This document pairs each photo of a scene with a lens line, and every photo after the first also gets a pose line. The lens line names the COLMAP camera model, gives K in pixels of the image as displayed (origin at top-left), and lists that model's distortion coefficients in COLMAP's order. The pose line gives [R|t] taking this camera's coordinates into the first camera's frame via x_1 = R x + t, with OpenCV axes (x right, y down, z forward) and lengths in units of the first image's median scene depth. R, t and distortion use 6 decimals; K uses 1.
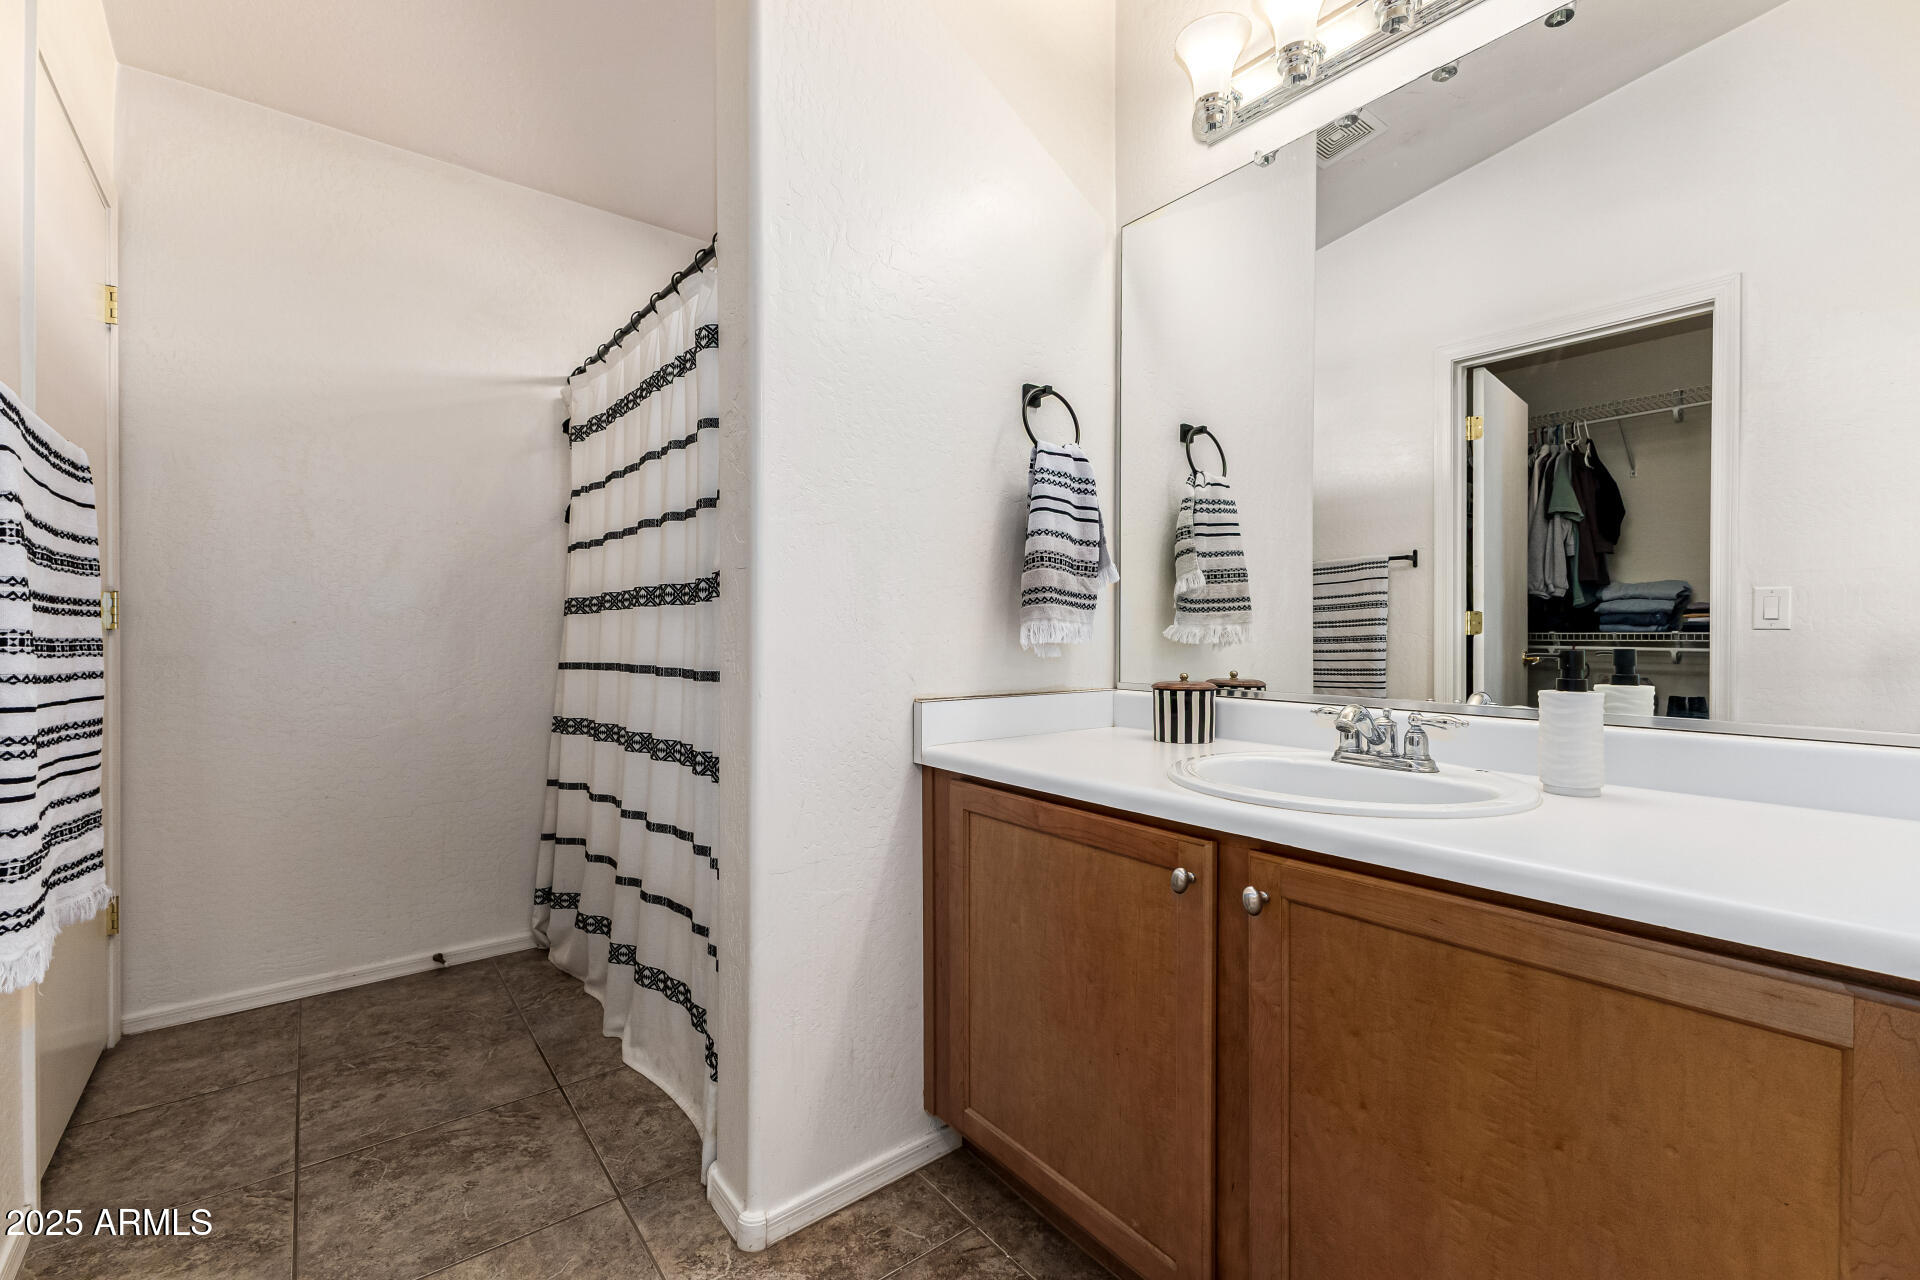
lens RADIAL K [[836.1, 0, 951.1], [0, 836.1, 632.0], [0, 0, 1]] dist [0.013337, -0.000205]
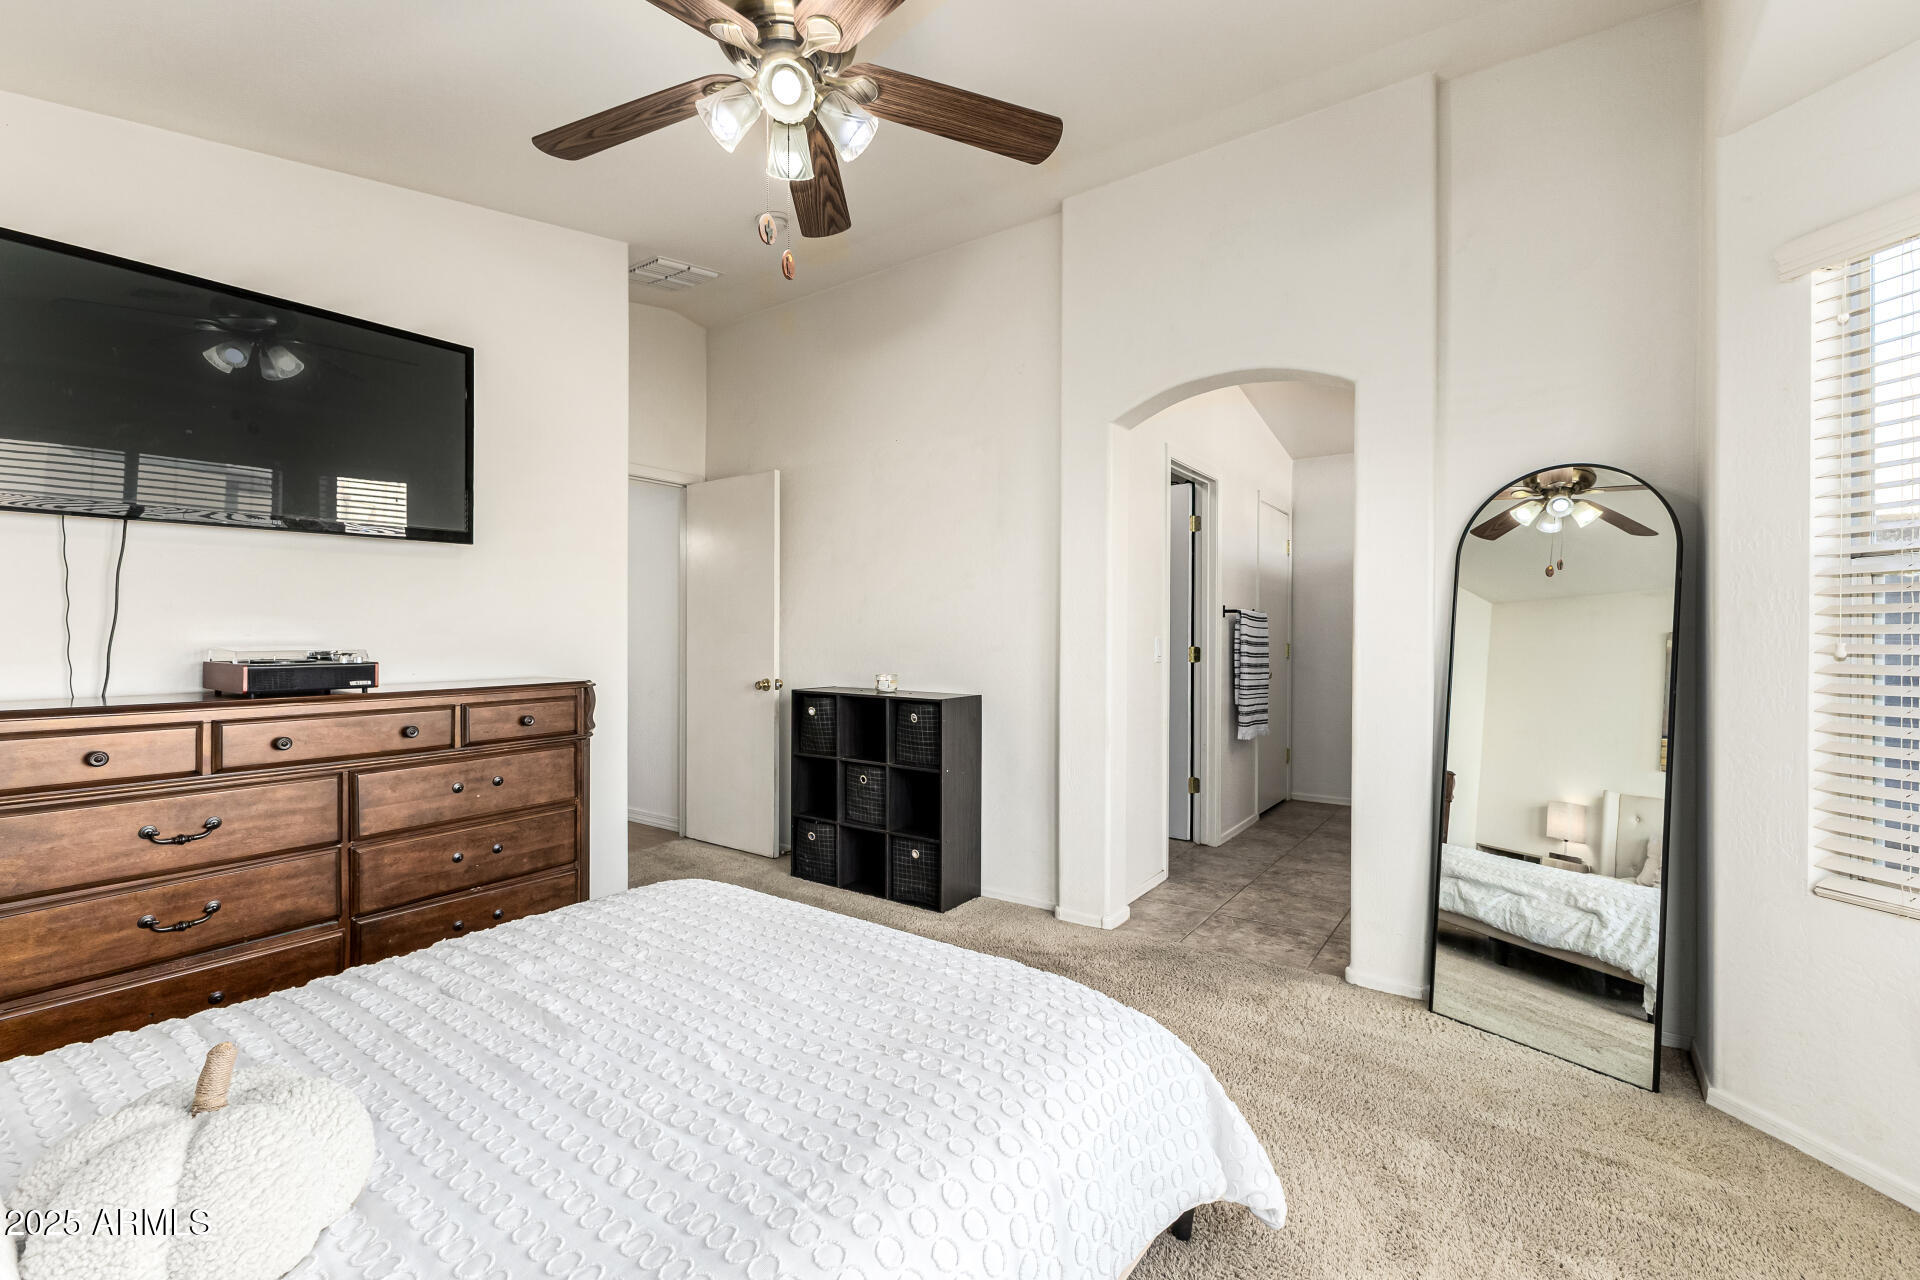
lens RADIAL K [[836.1, 0, 956.9], [0, 836.1, 645.0], [0, 0, 1]] dist [0.013337, -0.000205]
pose [[0.294129, 0.003420, -0.955760, 1.394554], [-0.005646, 0.999982, 0.001841, -0.047149], [0.955749, 0.004855, 0.294143, -0.918781]]
